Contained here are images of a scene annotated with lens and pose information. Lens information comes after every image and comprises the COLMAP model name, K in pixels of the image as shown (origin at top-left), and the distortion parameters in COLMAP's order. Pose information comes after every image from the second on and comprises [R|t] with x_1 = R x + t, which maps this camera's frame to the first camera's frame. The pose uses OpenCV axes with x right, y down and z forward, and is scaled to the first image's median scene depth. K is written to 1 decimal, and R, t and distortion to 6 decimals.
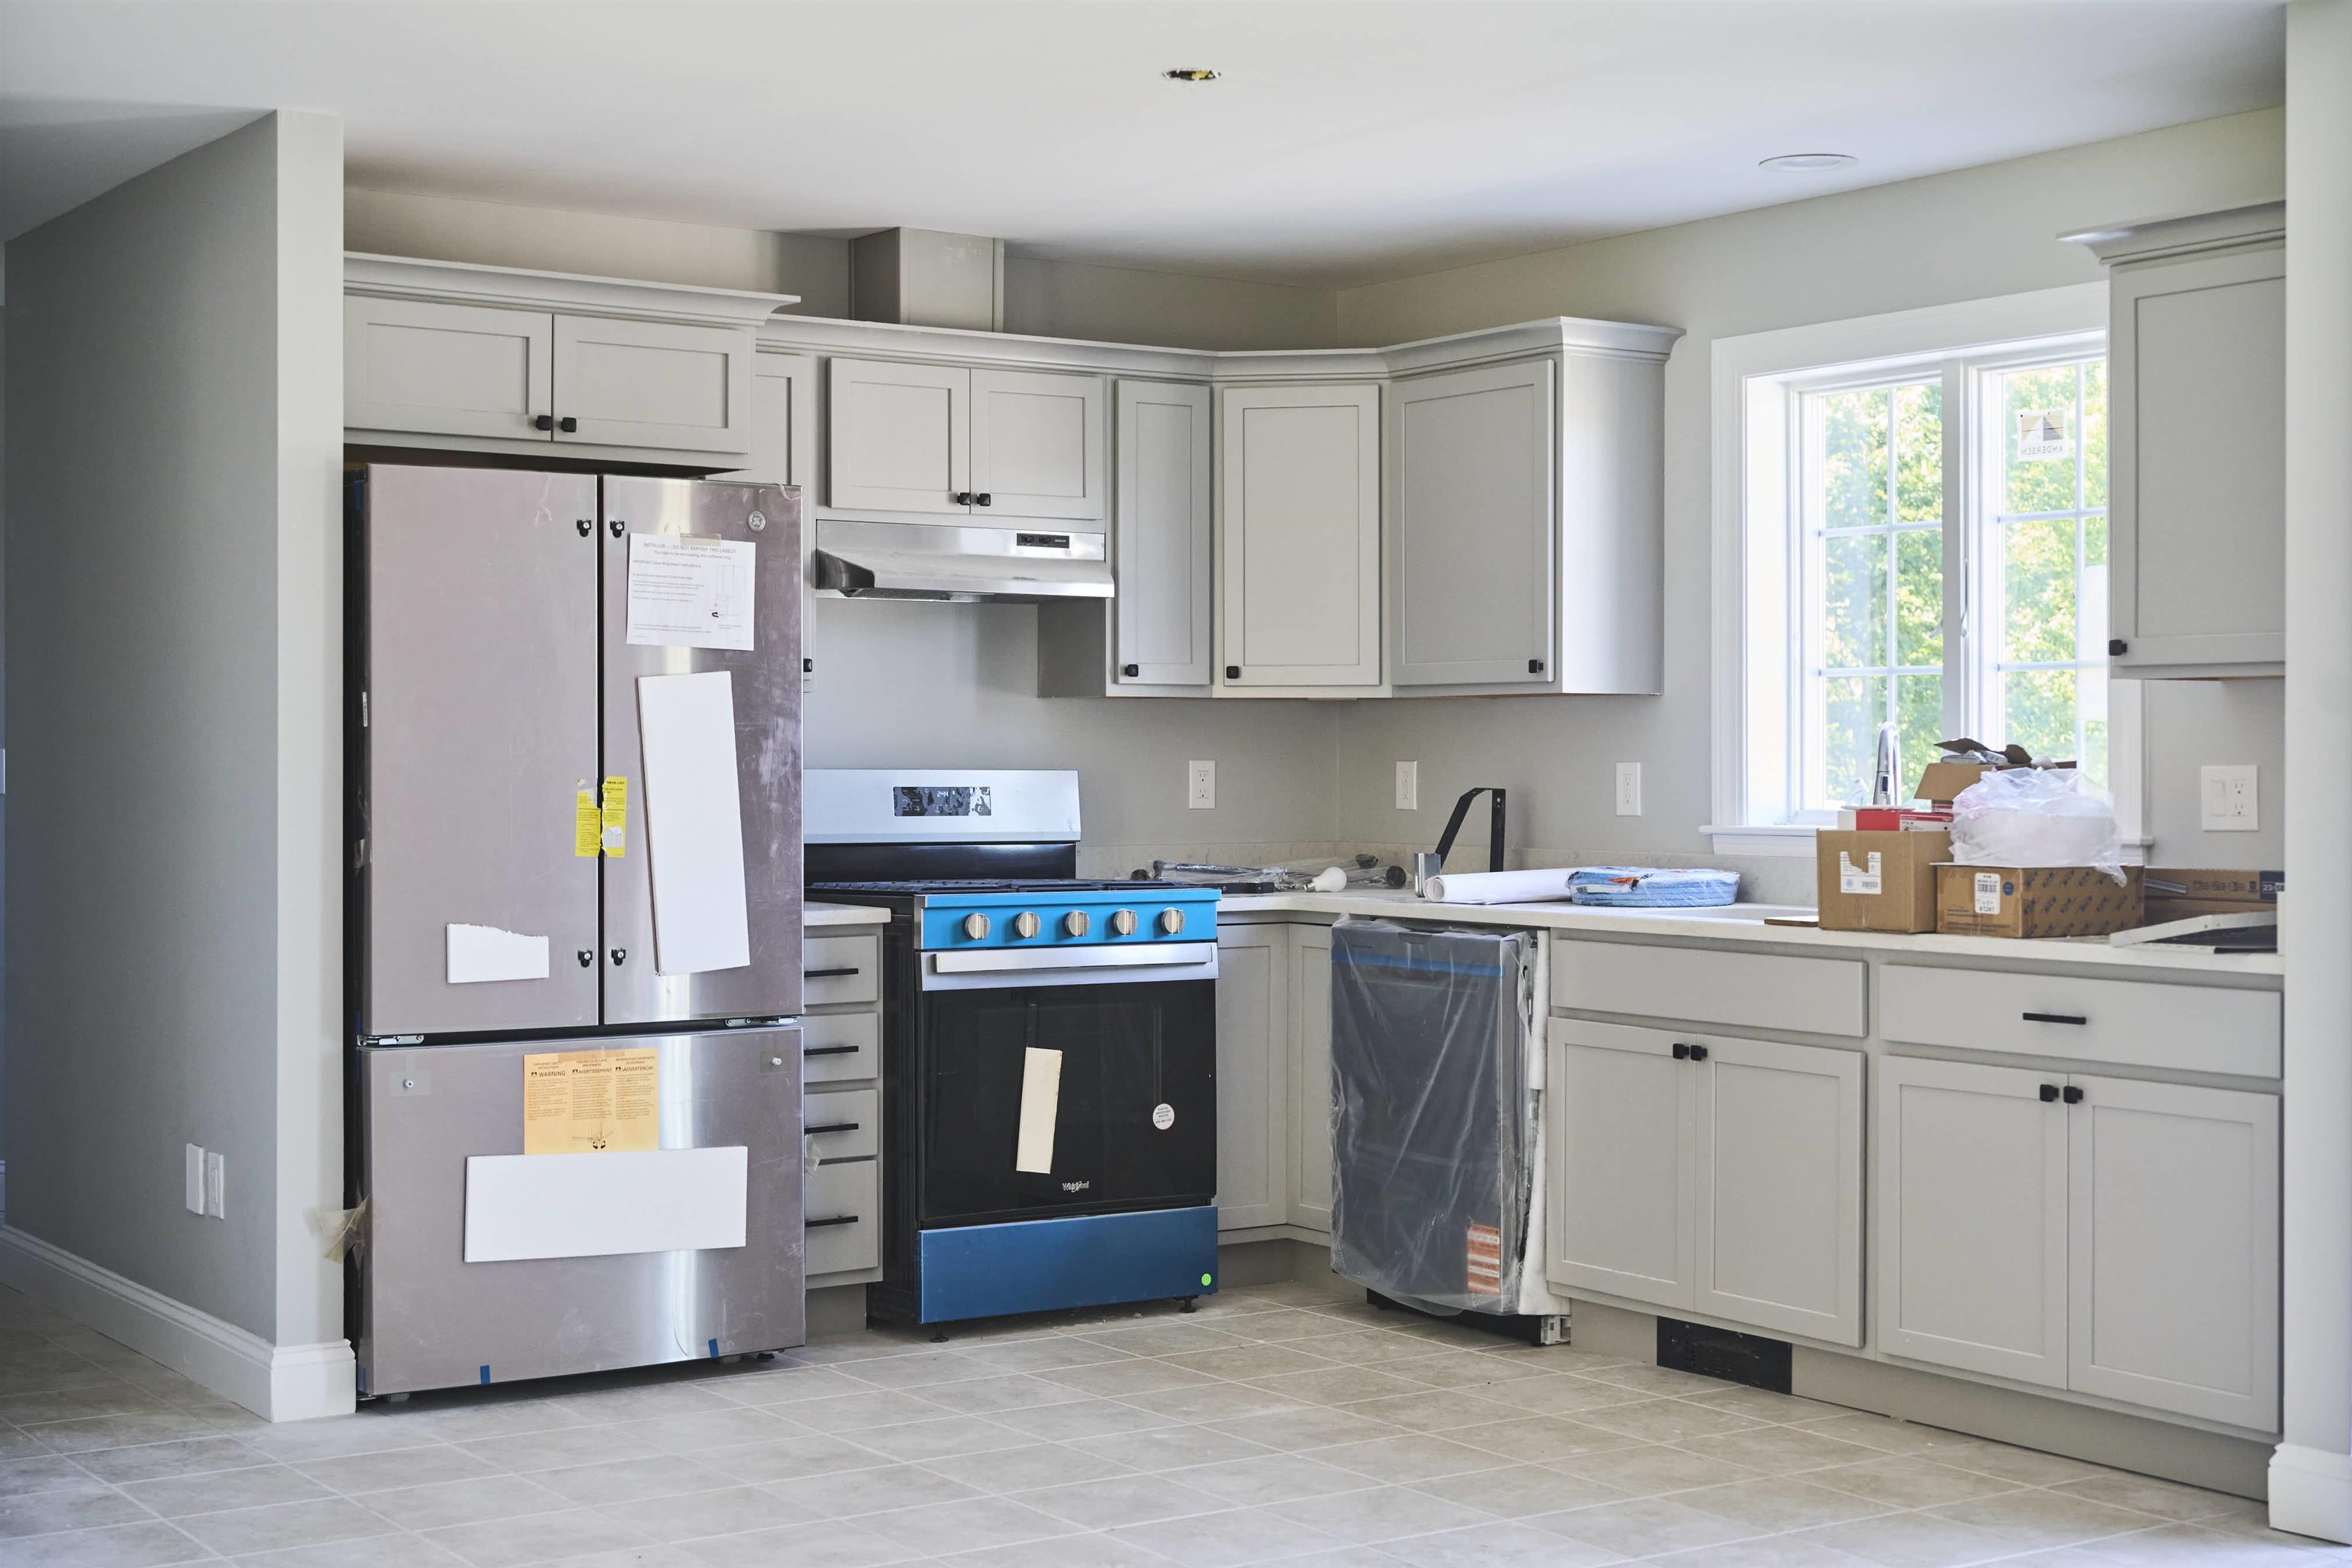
lens RADIAL K [[3303.4, 0, 1180.8], [0, 3303.4, 770.9], [0, 0, 1]] dist [0.019185, 0.000000]
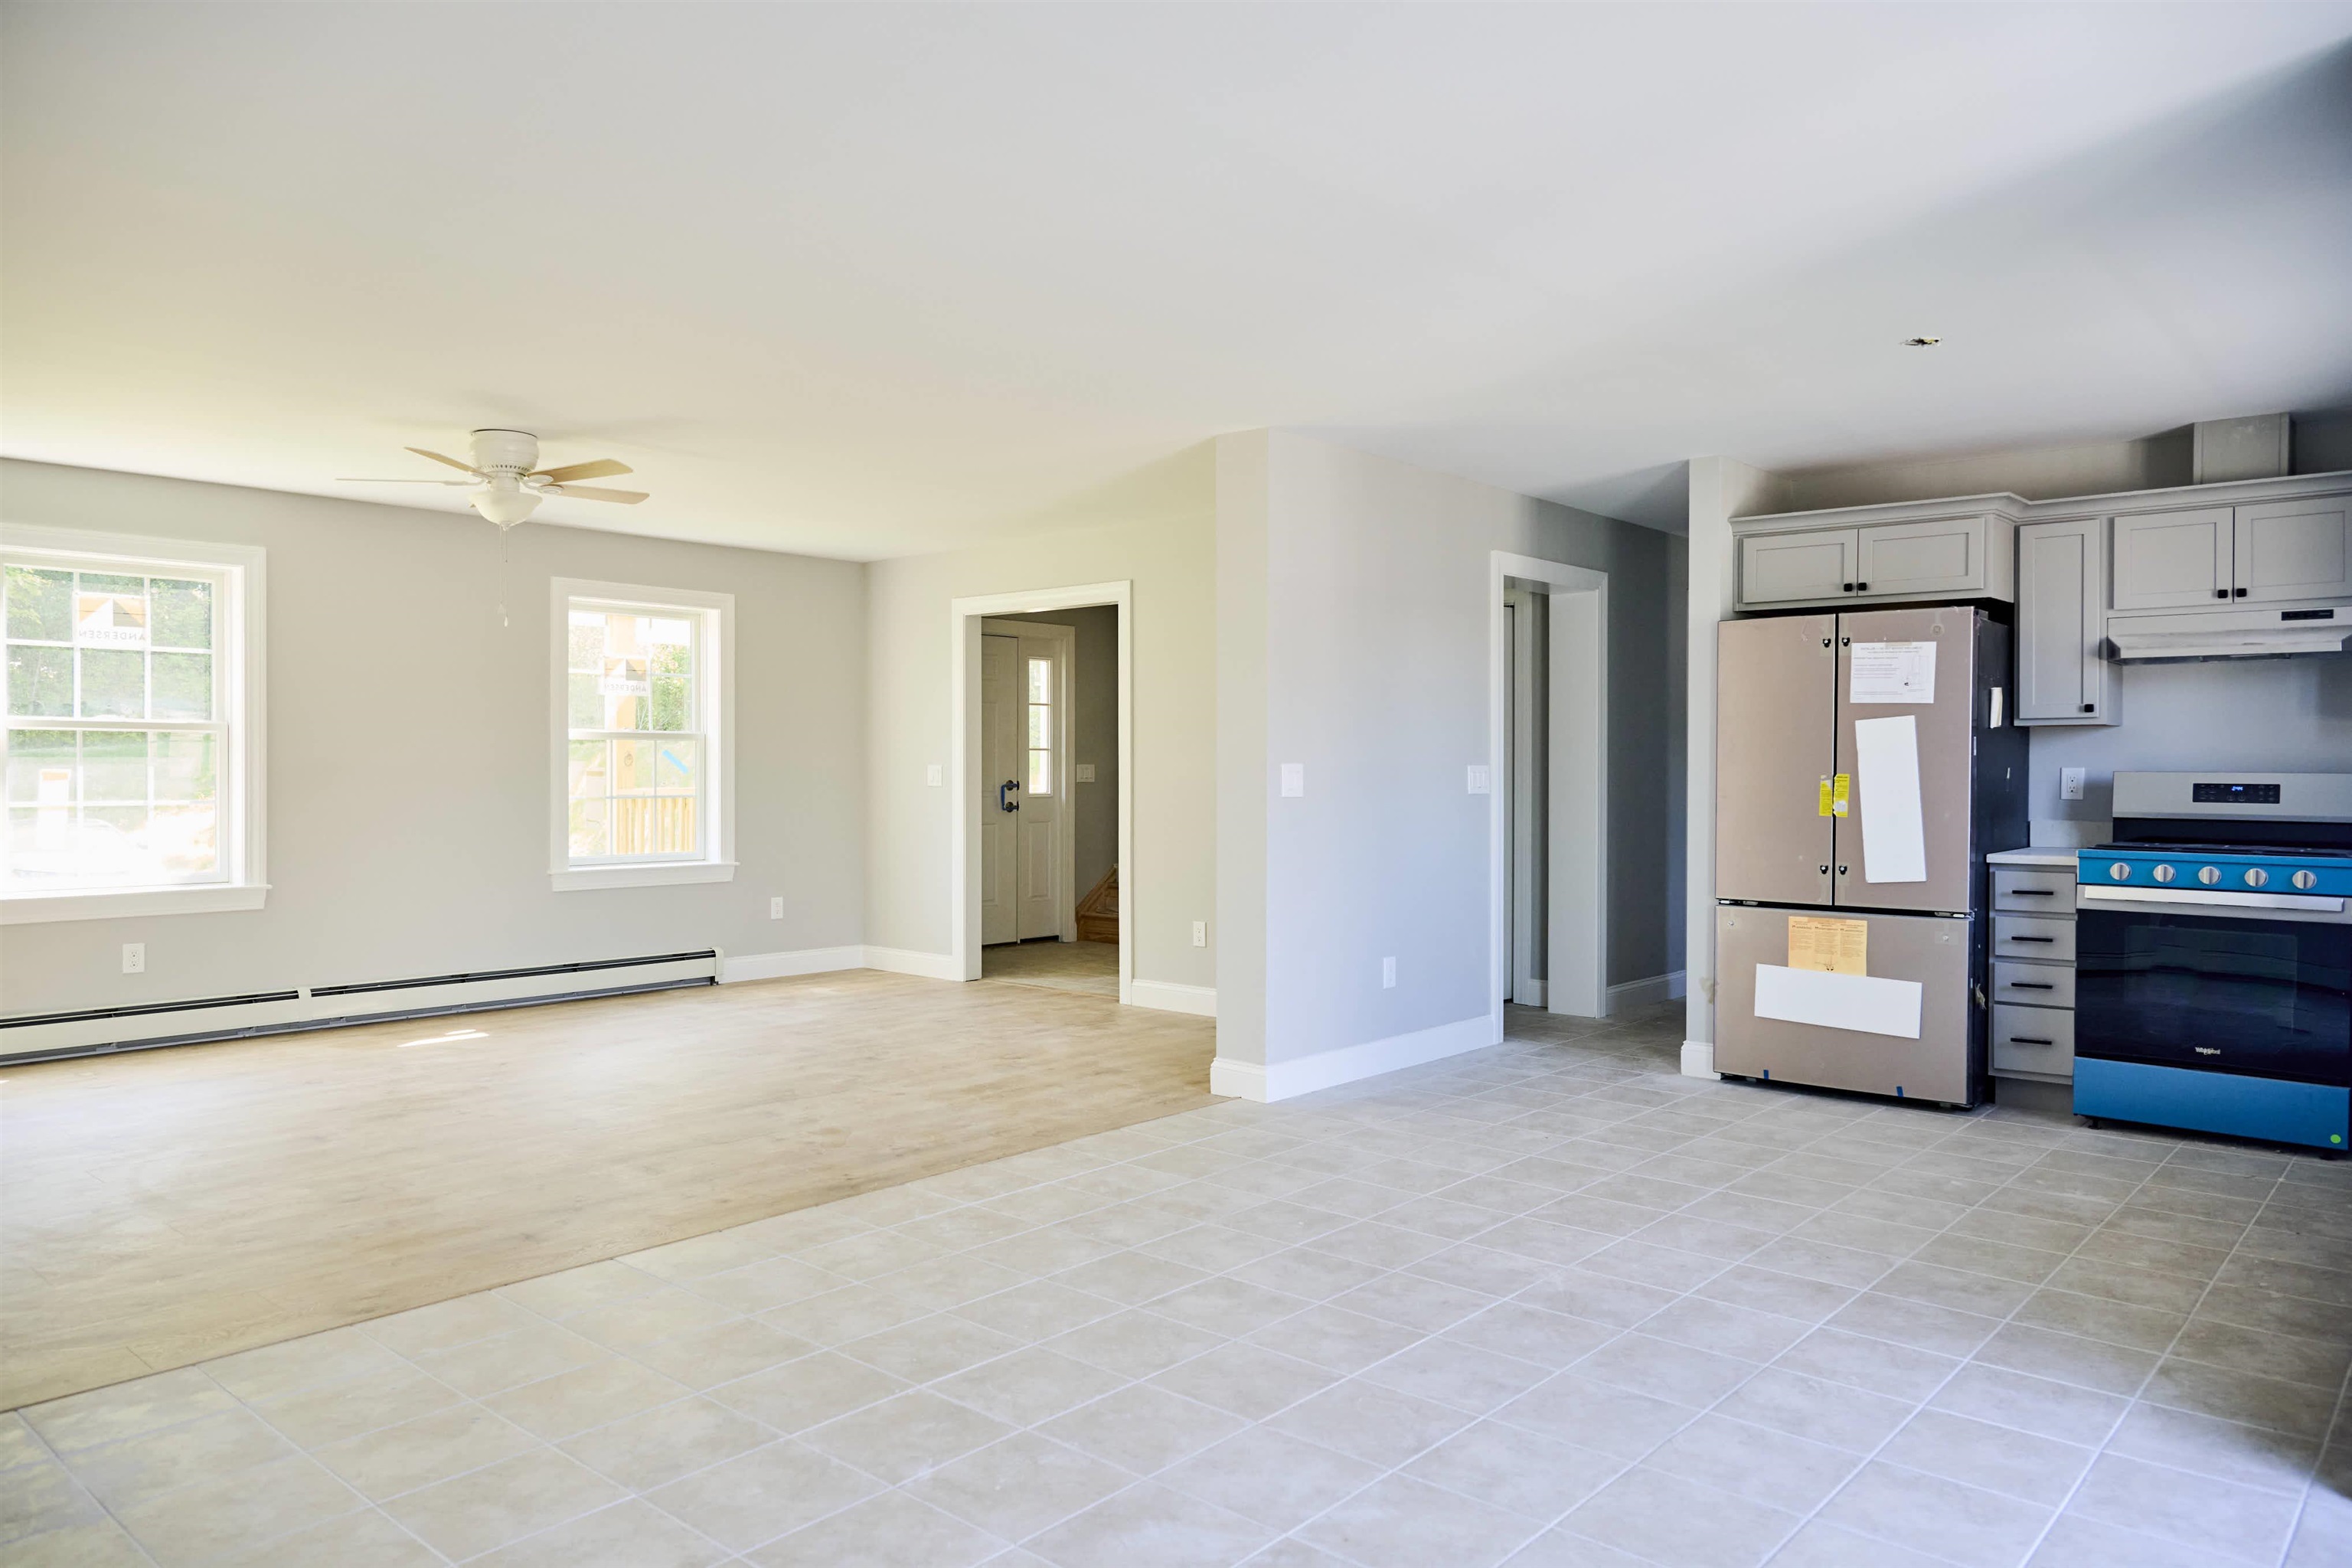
lens RADIAL K [[1560.7, 0, 1137.2], [0, 1560.7, 767.7], [0, 0, 1]] dist [-0.003535, -0.002702]
pose [[0.245174, 0.005020, -0.969466, 0.573682], [-0.003753, 0.999984, 0.004229, -0.003948], [0.969472, 0.002602, 0.245189, 0.384988]]
